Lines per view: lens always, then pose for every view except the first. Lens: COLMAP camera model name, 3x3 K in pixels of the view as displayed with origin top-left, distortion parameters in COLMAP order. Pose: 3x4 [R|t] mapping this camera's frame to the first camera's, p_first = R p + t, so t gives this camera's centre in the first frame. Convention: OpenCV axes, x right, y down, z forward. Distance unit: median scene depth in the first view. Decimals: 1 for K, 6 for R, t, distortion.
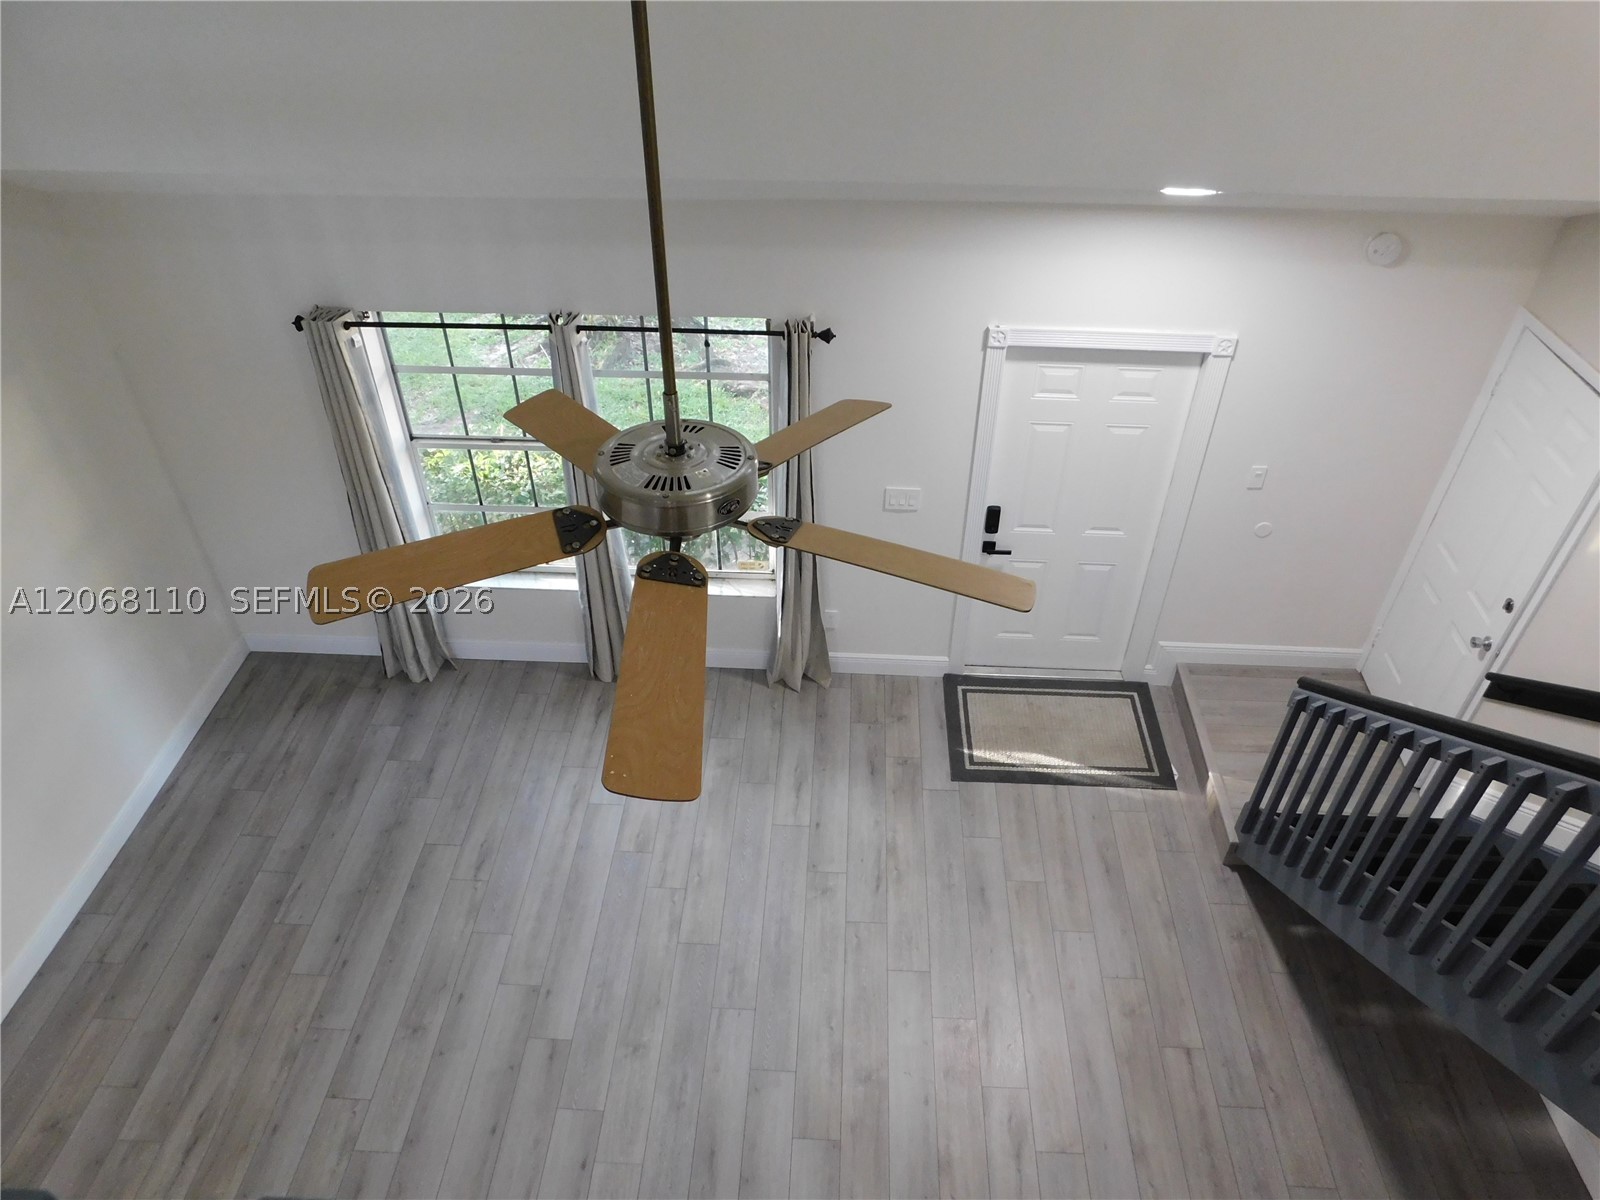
lens RADIAL K [[1051.7, 0, 800.1], [0, 1051.7, 594.3], [0, 0, 1]] dist [-0.071769, 0.050408]
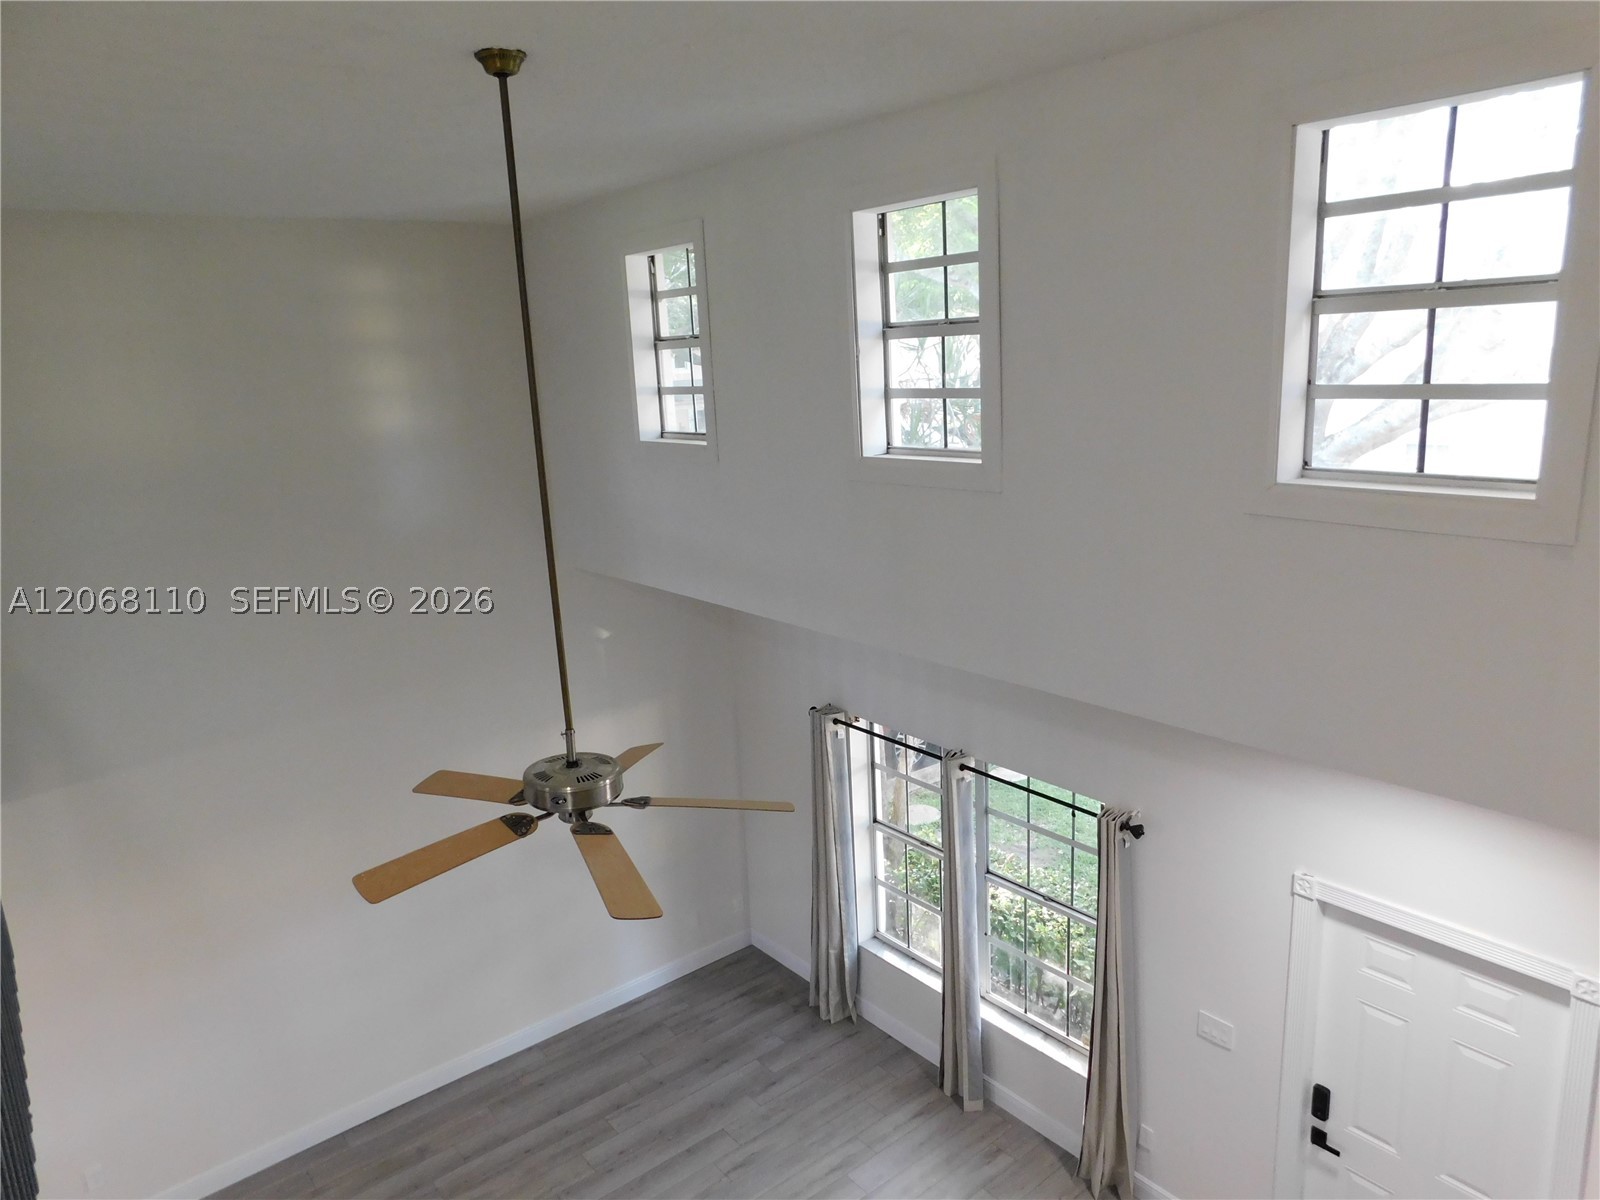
lens RADIAL K [[1051.7, 0, 803.5], [0, 1051.7, 595.5], [0, 0, 1]] dist [-0.071769, 0.050408]
pose [[0.664835, 0.132208, -0.735198, 0.502902], [-0.434060, 0.869373, -0.236181, -0.053249], [0.607936, 0.476142, 0.635376, 0.007501]]
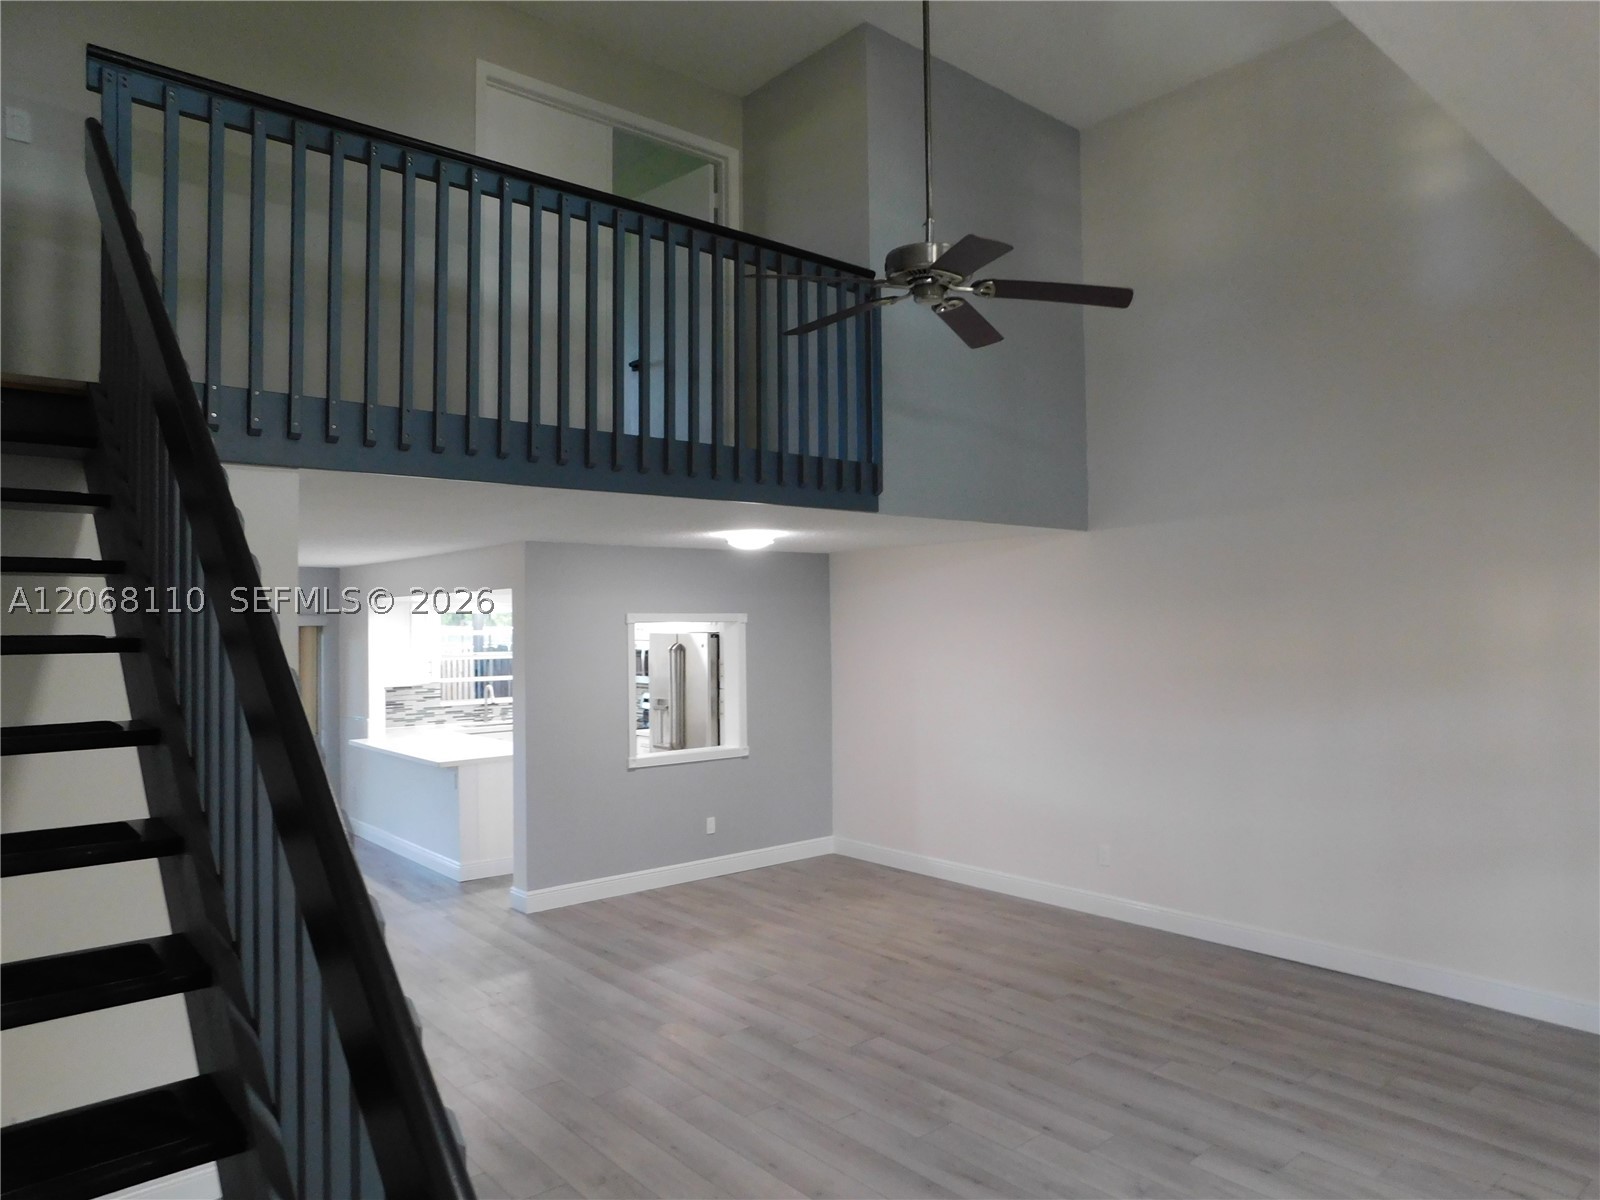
lens RADIAL K [[1051.7, 0, 800.3], [0, 1051.7, 602.5], [0, 0, 1]] dist [-0.071769, 0.050408]
pose [[-0.726302, -0.009089, -0.687316, 0.506377], [-0.435246, 0.780003, 0.449619, -0.141401], [0.532022, 0.625710, -0.570473, 0.883514]]
